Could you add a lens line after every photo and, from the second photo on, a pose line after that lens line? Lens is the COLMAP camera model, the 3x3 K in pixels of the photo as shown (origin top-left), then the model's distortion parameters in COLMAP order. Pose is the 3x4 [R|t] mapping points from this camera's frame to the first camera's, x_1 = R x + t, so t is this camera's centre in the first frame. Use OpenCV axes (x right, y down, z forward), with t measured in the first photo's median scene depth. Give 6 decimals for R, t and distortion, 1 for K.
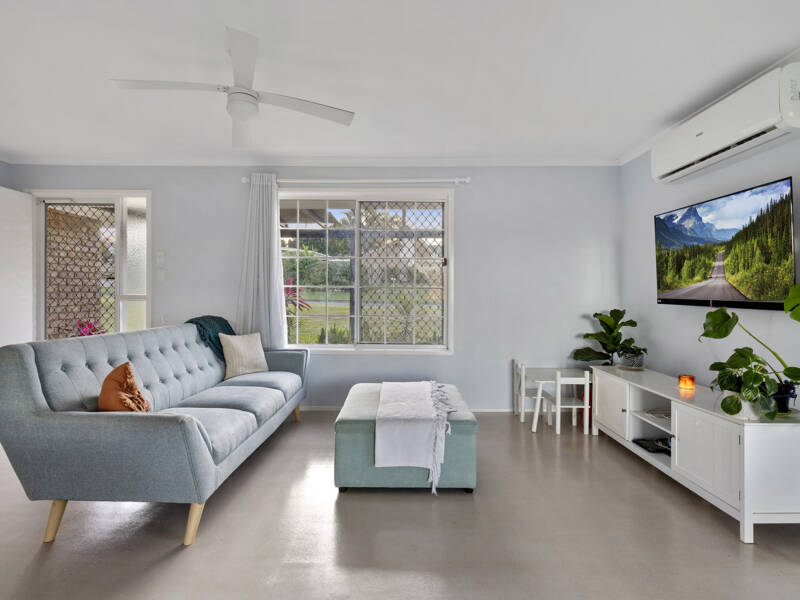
lens RADIAL K [[420.5, 0, 399.9], [0, 420.5, 301.4], [0, 0, 1]] dist [0.009955, -0.000187]
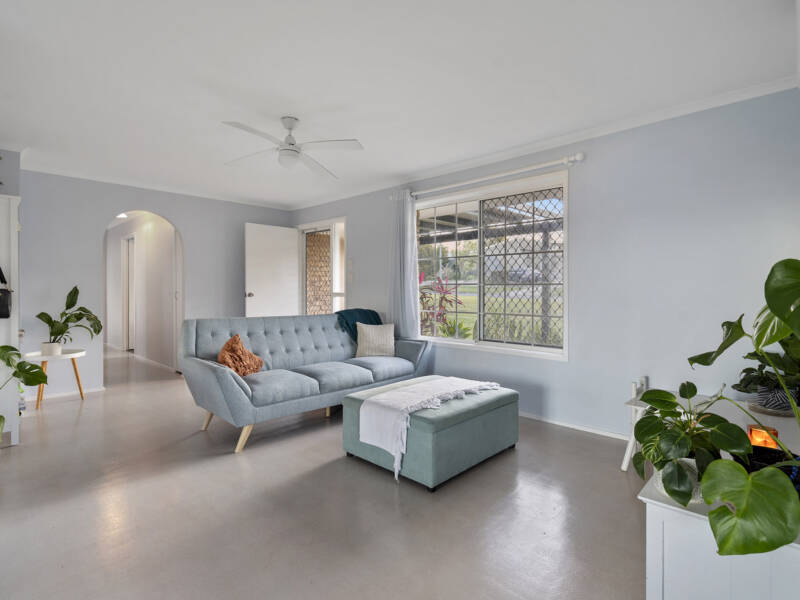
lens RADIAL K [[420.5, 0, 400.6], [0, 420.5, 294.7], [0, 0, 1]] dist [0.009955, -0.000187]
pose [[0.724325, 0.003803, -0.689448, 0.592597], [-0.009762, 0.999941, -0.004740, -0.003721], [0.689389, 0.010164, 0.724320, 0.168129]]
